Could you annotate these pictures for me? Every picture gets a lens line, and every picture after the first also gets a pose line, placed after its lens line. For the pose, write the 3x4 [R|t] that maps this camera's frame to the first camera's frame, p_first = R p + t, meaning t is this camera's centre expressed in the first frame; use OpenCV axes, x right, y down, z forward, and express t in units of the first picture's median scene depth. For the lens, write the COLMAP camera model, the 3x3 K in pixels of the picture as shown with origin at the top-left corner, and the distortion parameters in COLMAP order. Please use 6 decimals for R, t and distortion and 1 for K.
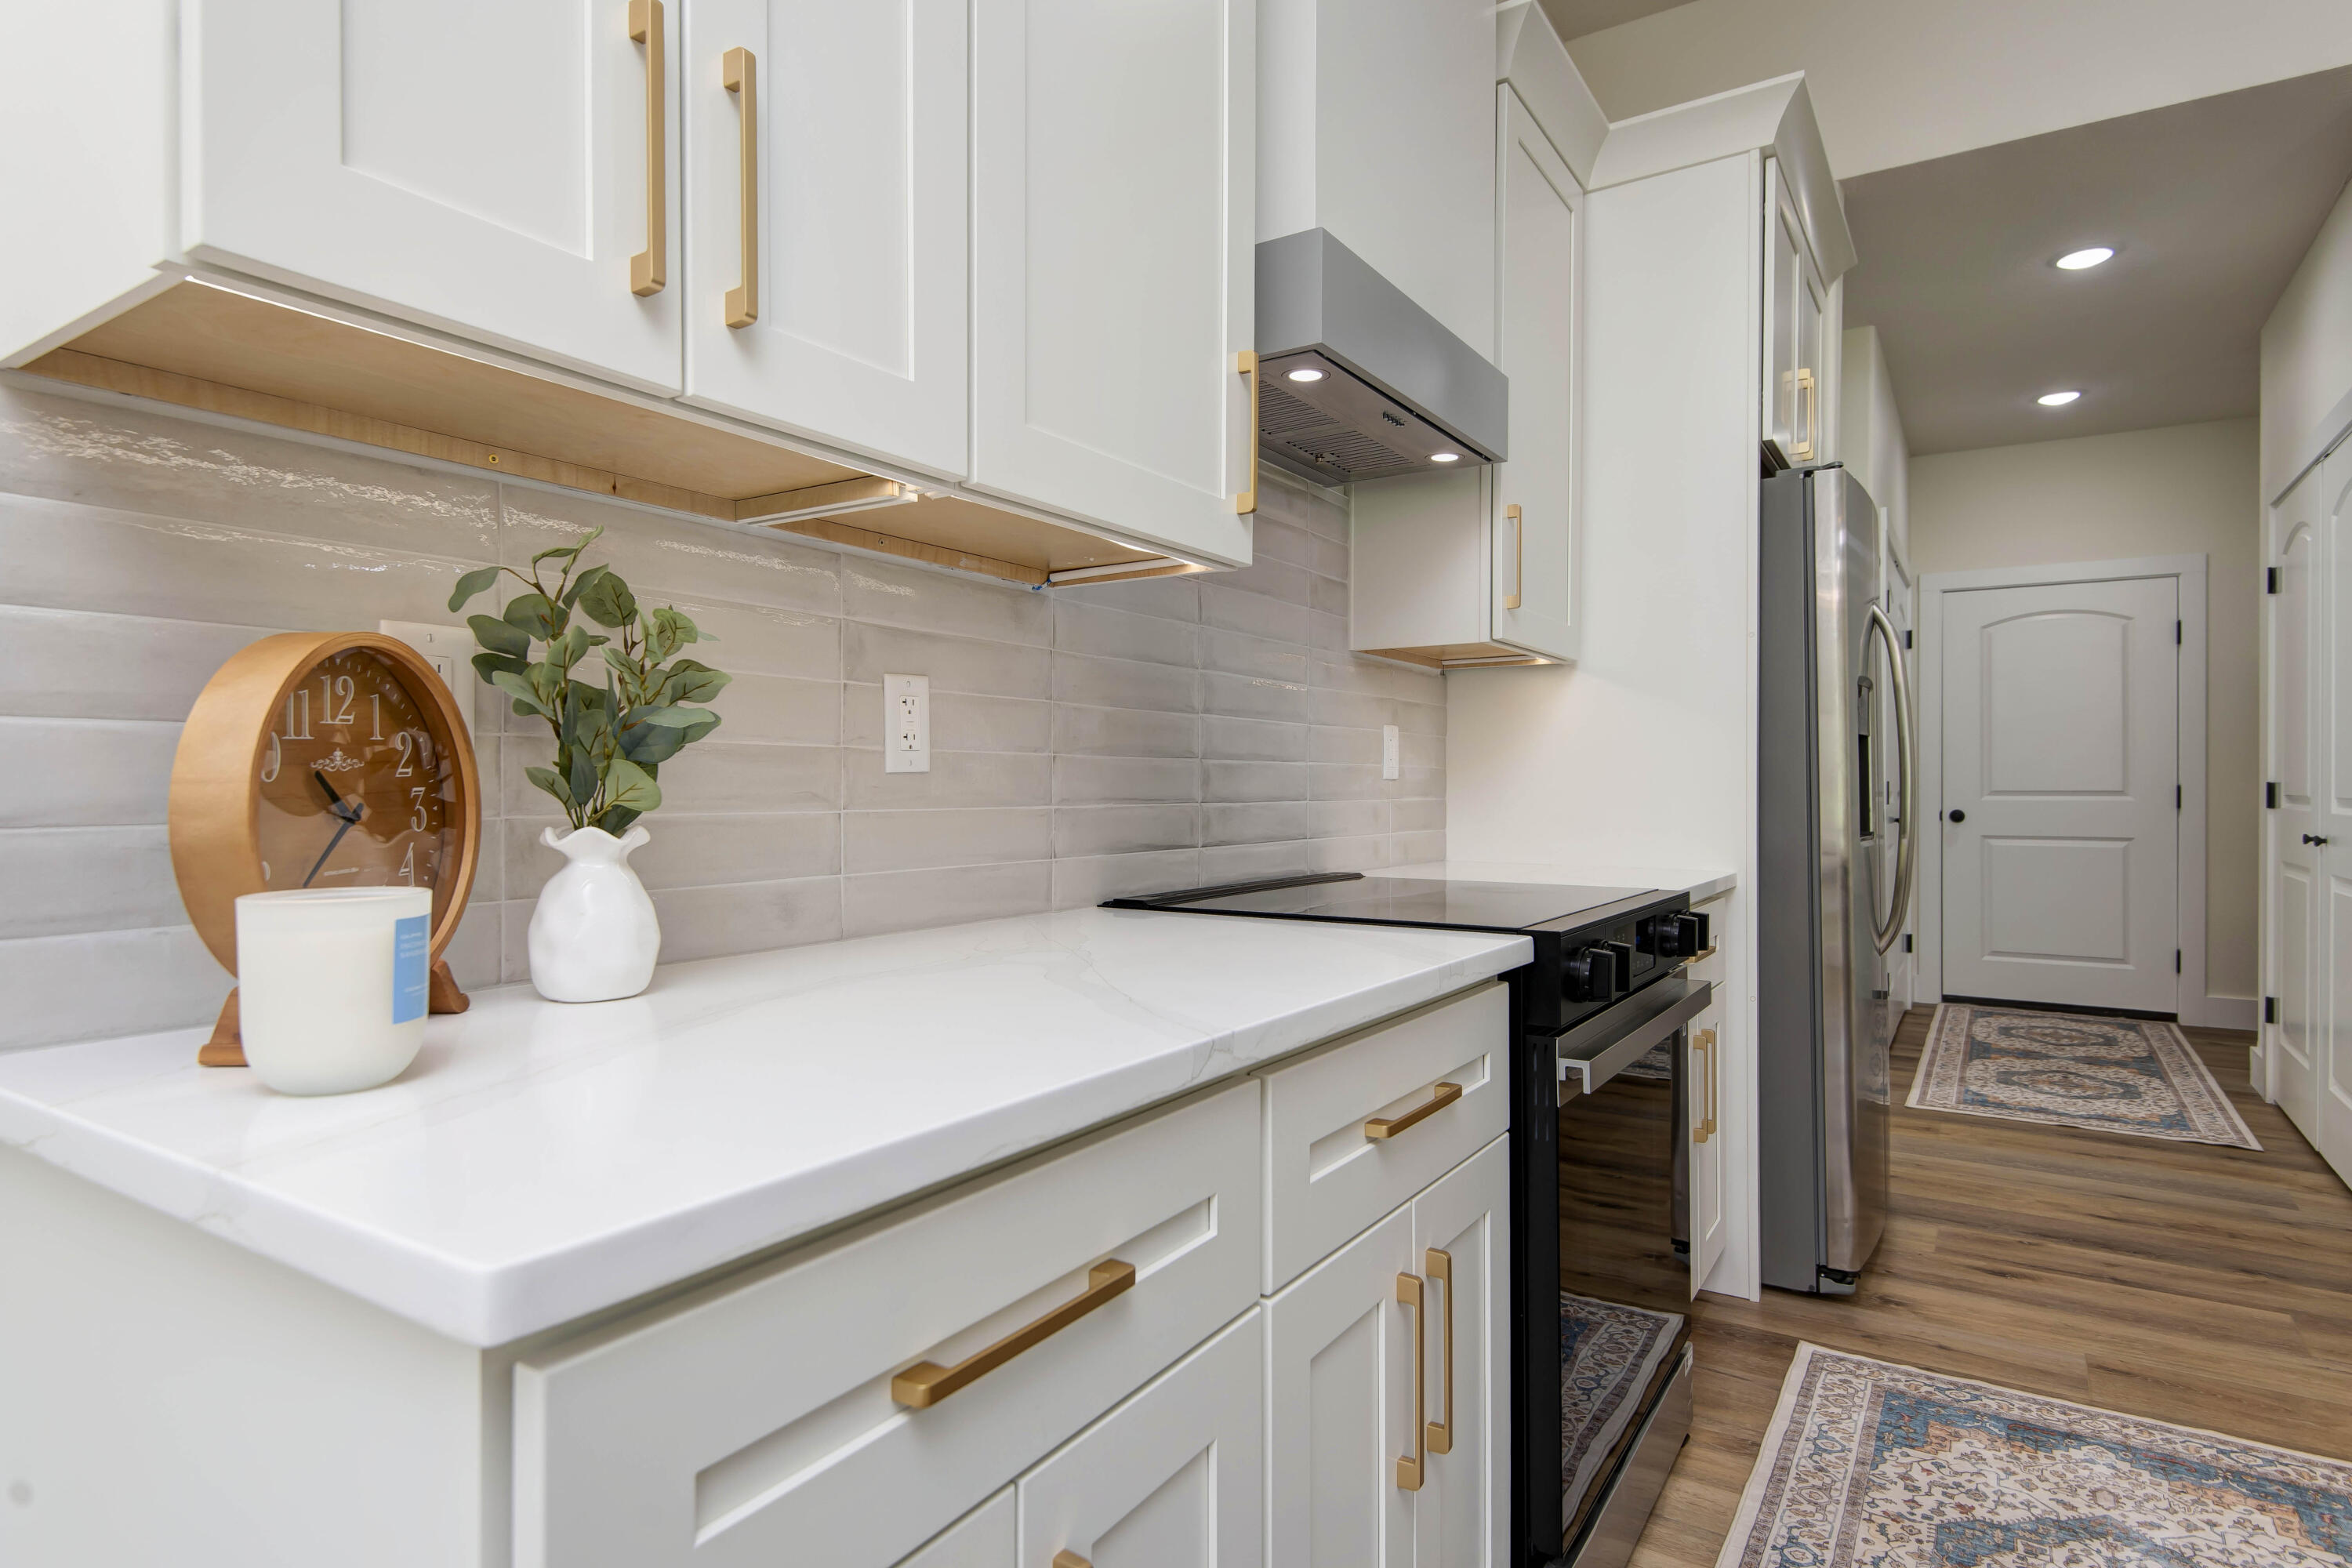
lens RADIAL K [[1269.5, 0, 1161.8], [0, 1269.5, 786.4], [0, 0, 1]] dist [0.007973, -0.004999]
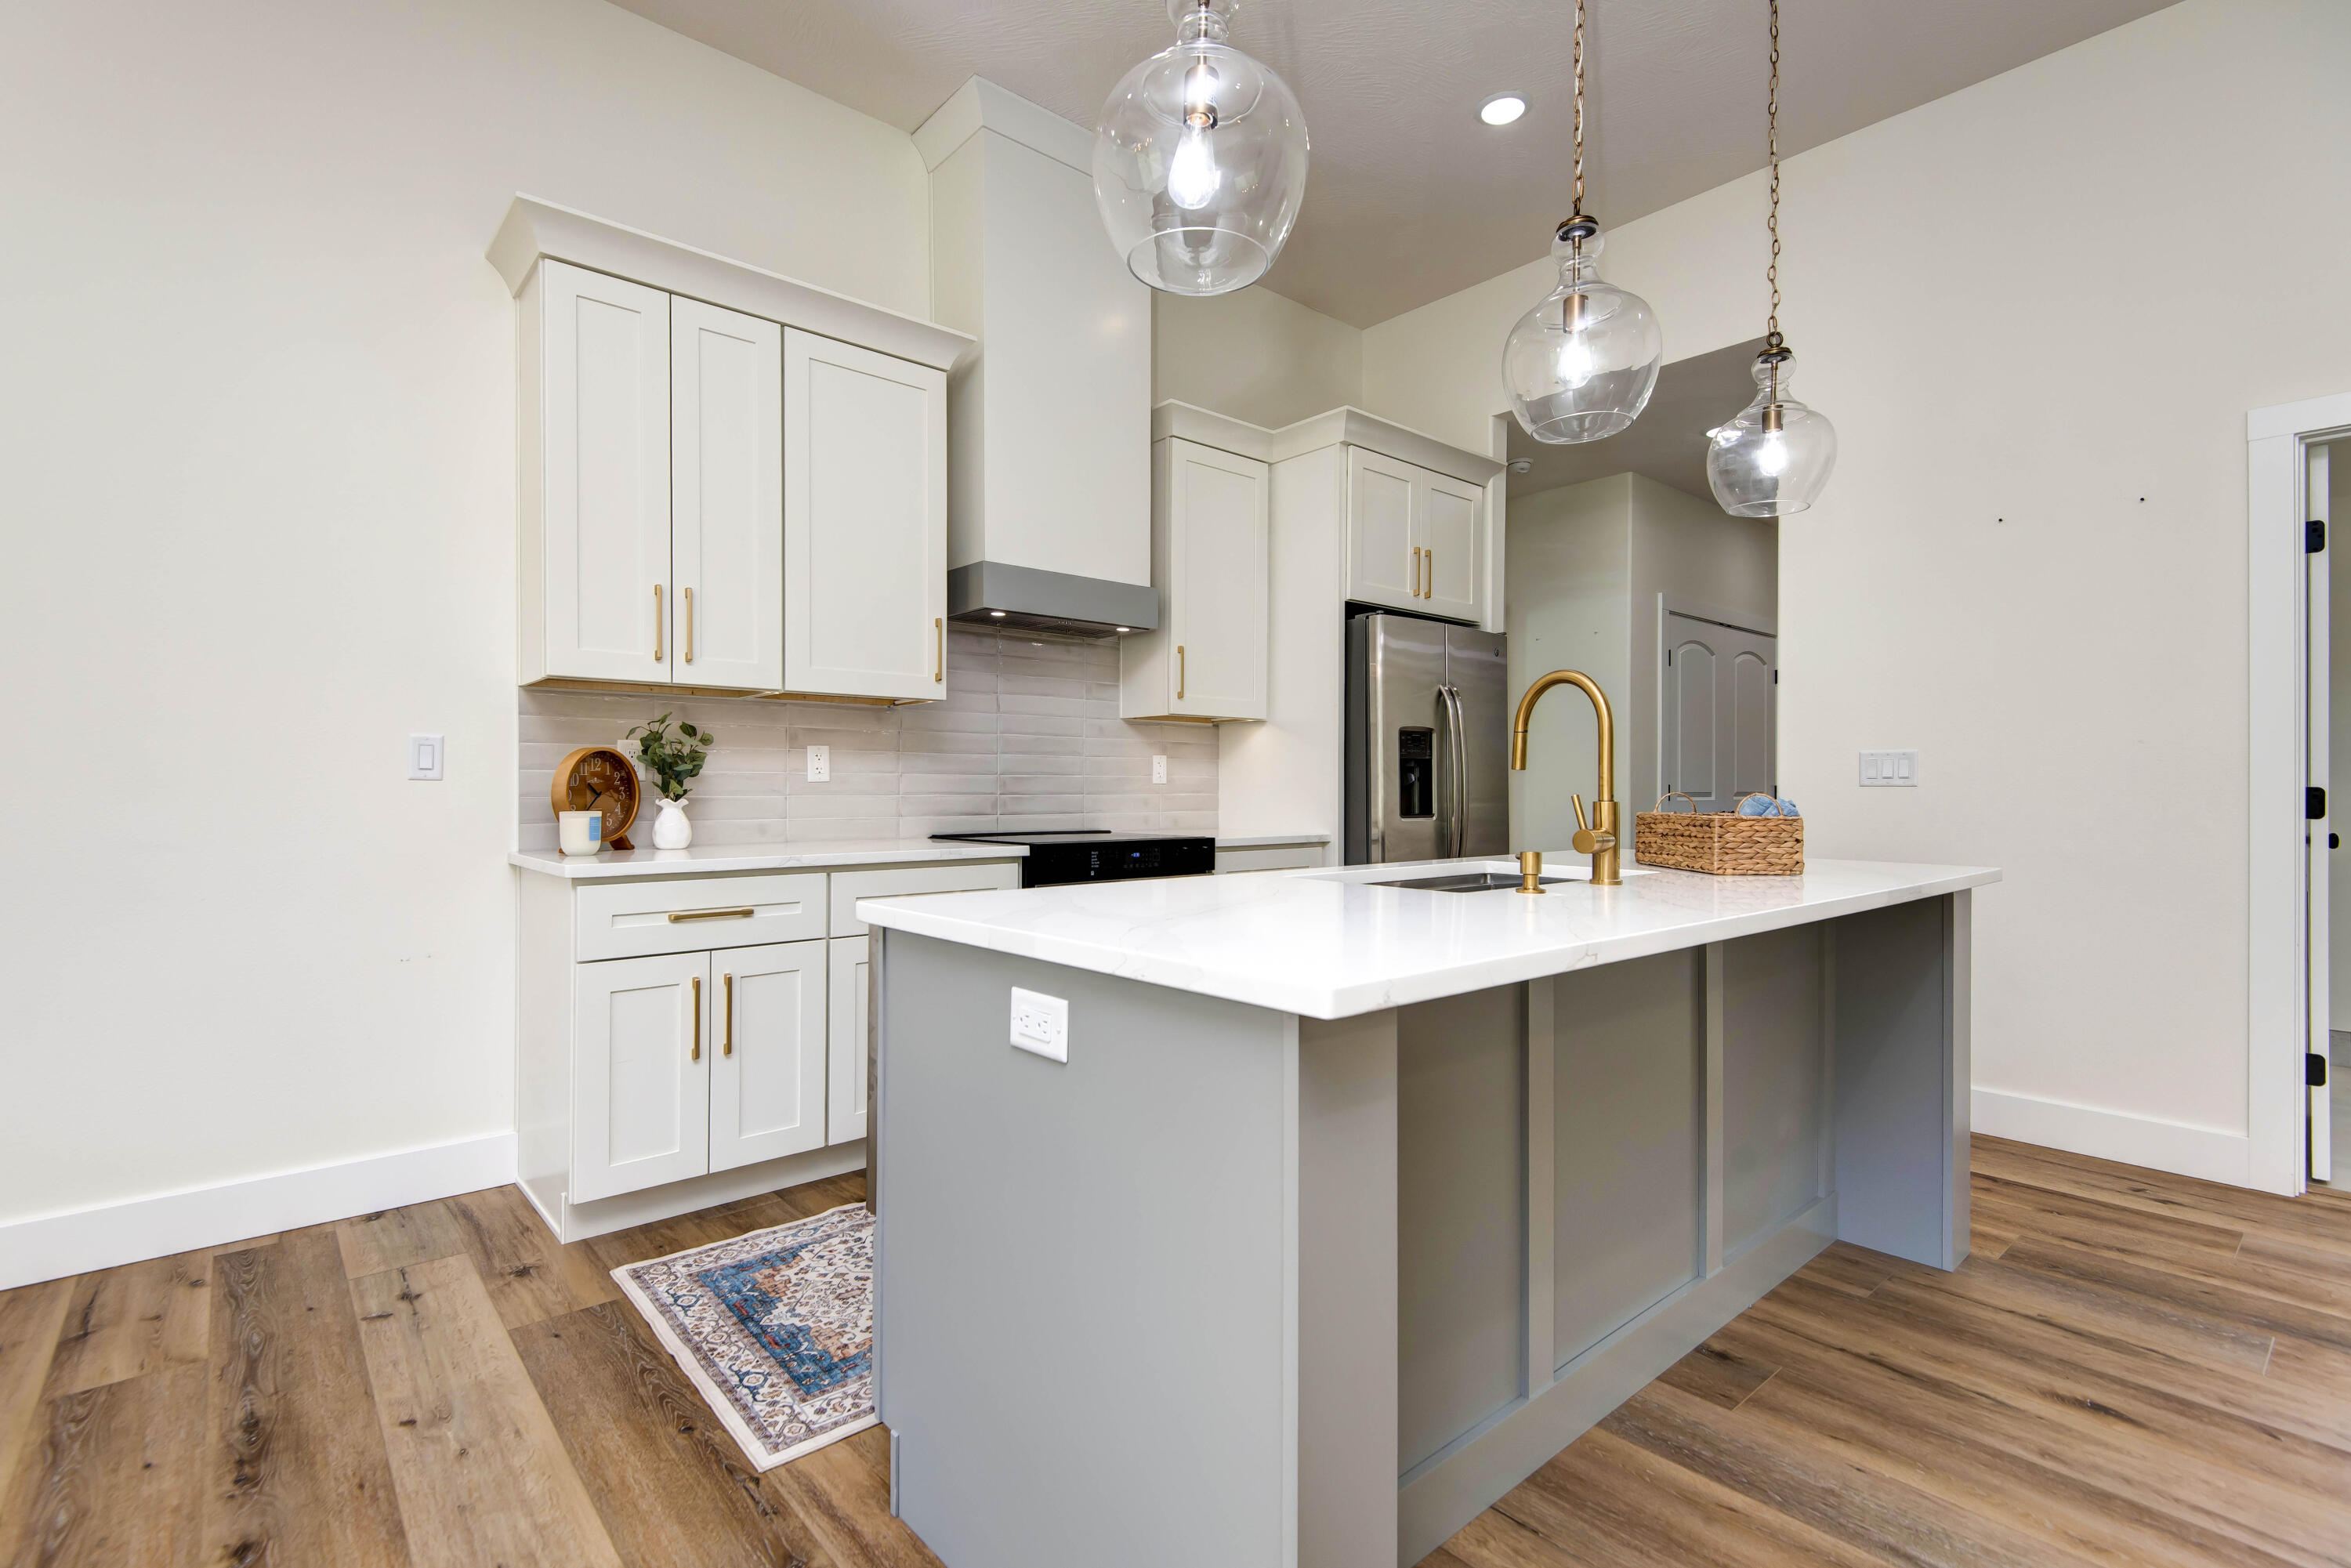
lens RADIAL K [[1077.0, 0, 1158.7], [0, 1077.0, 784.2], [0, 0, 1]] dist [0.013465, -0.002706]
pose [[0.962264, -0.001789, -0.272110, 0.802677], [0.000499, 0.999988, -0.004808, 0.003476], [0.272116, 0.004491, 0.962254, -0.716938]]
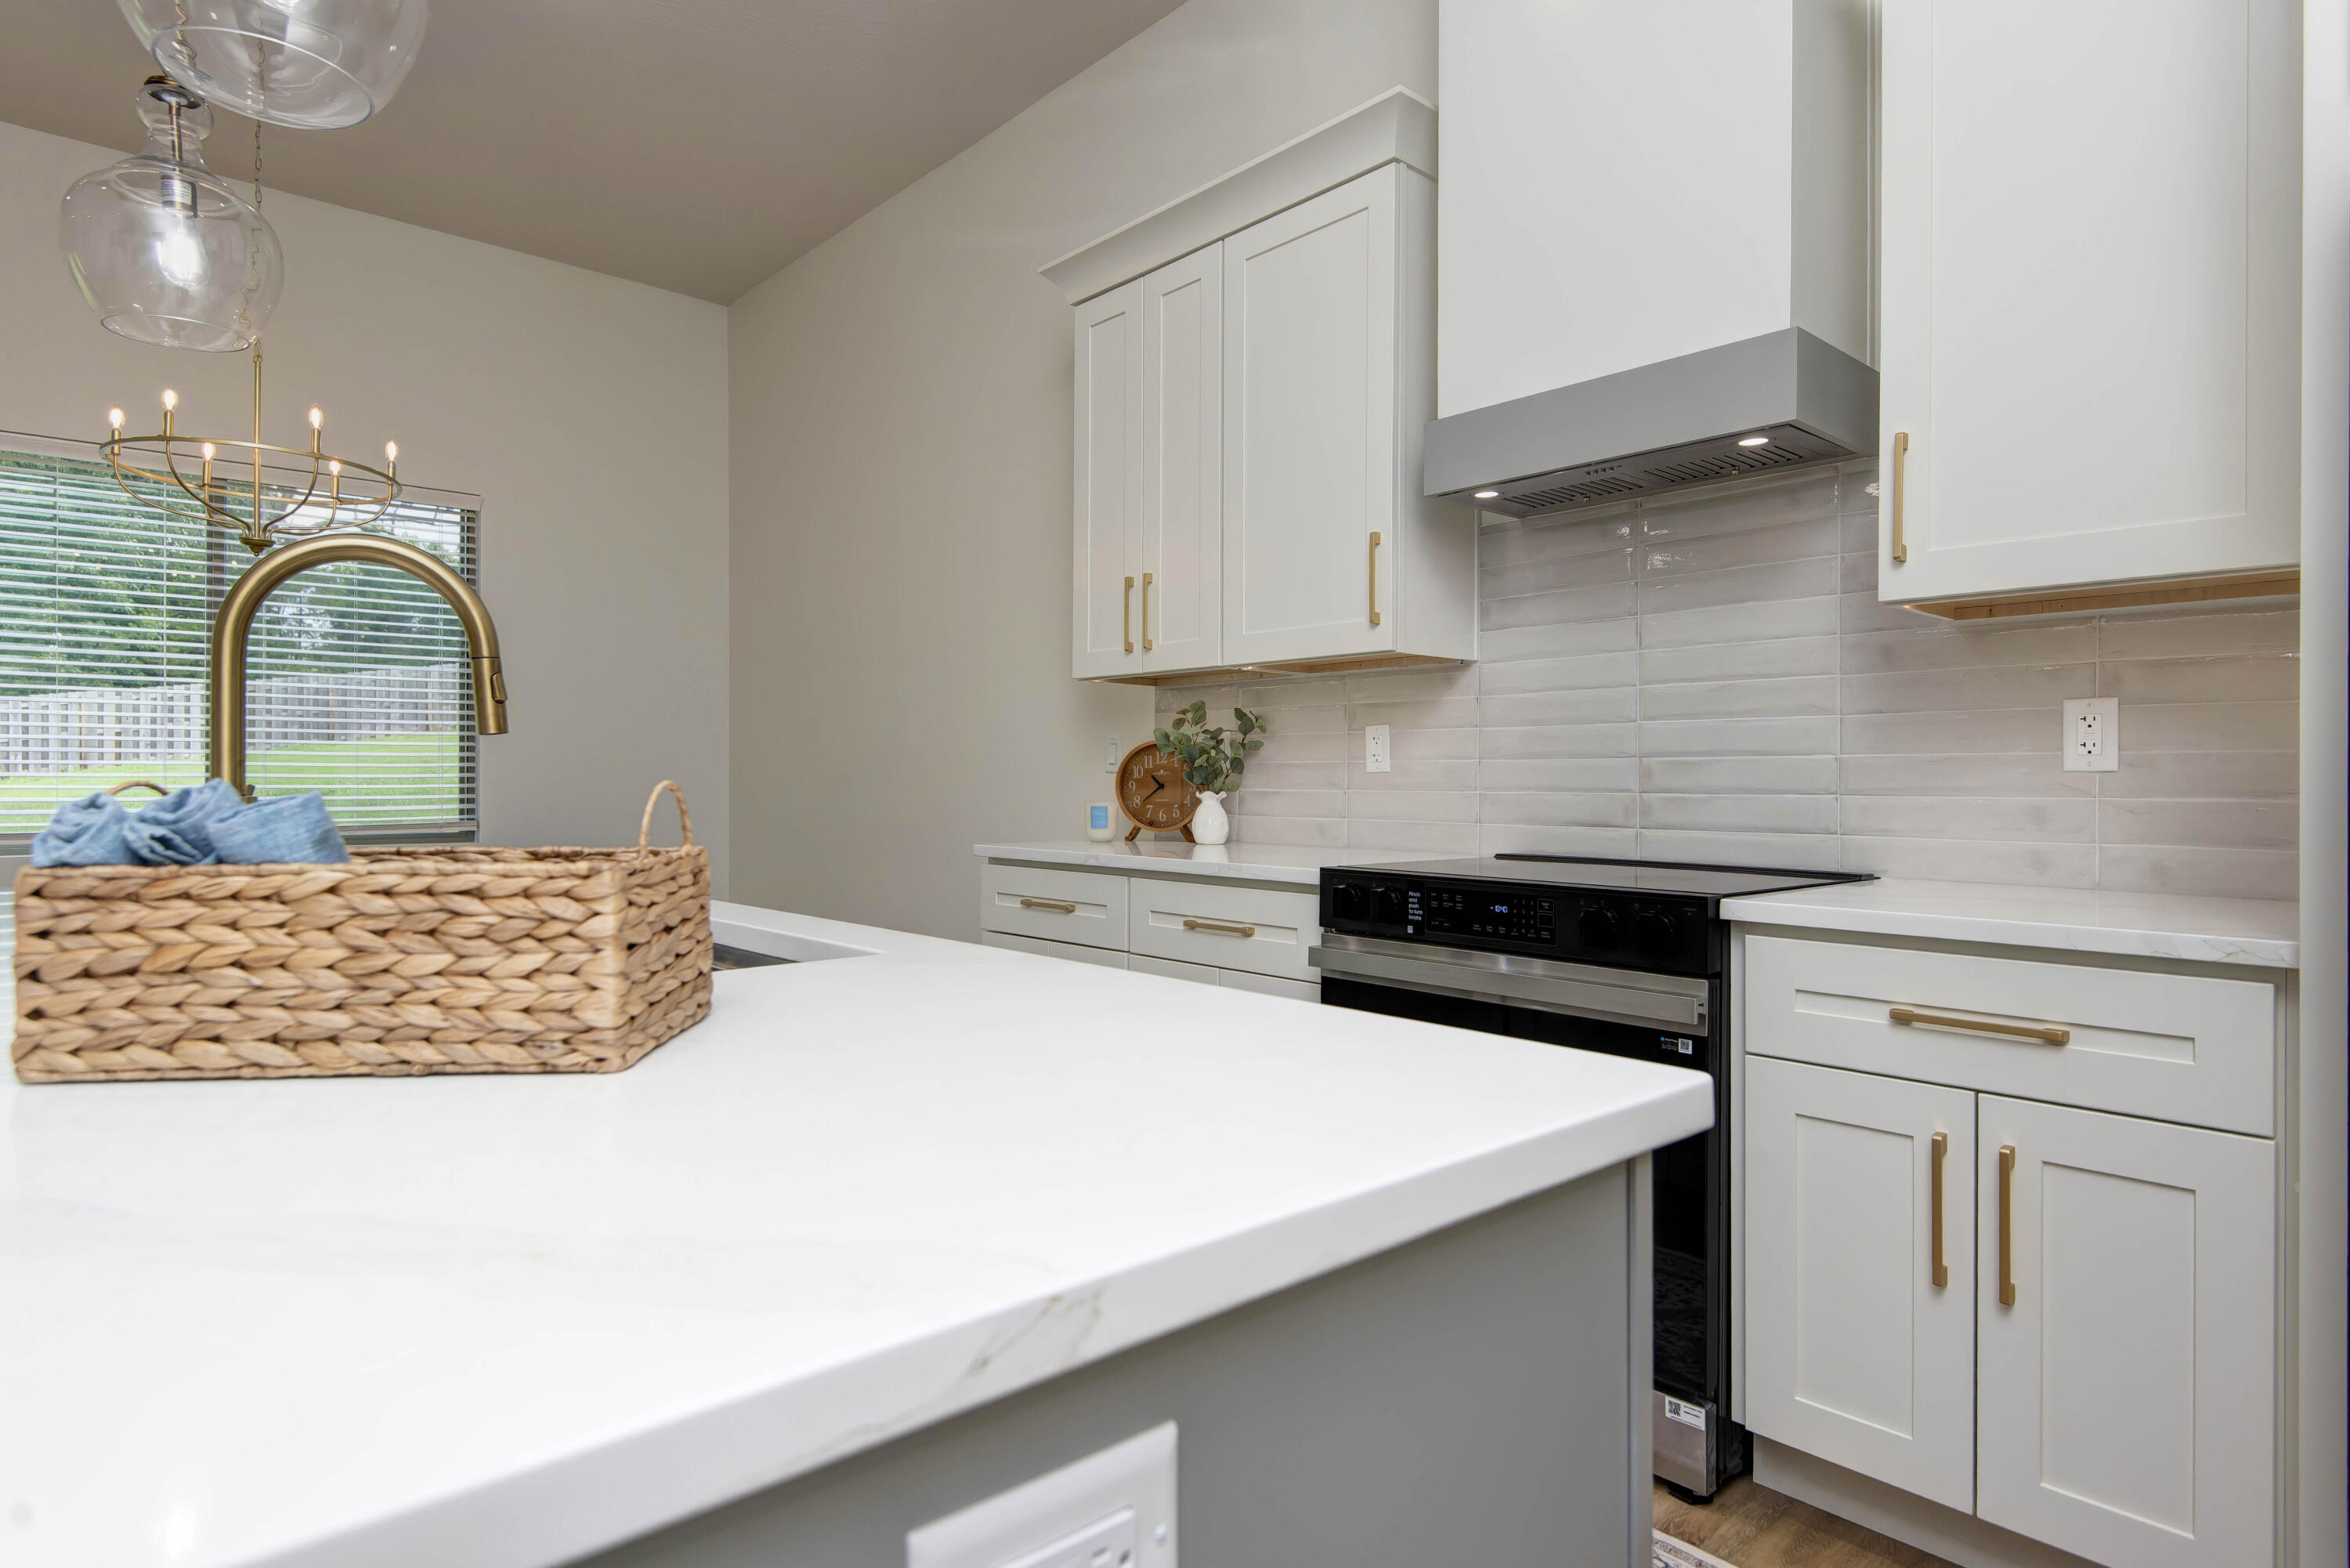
lens RADIAL K [[1268.3, 0, 1161.2], [0, 1268.3, 786.9], [0, 0, 1]] dist [0.007973, -0.004999]
pose [[-0.266379, 0.002264, -0.963866, 1.358856], [-0.004770, 0.999982, 0.003668, 0.004463], [0.963857, 0.005574, -0.266363, 0.877585]]
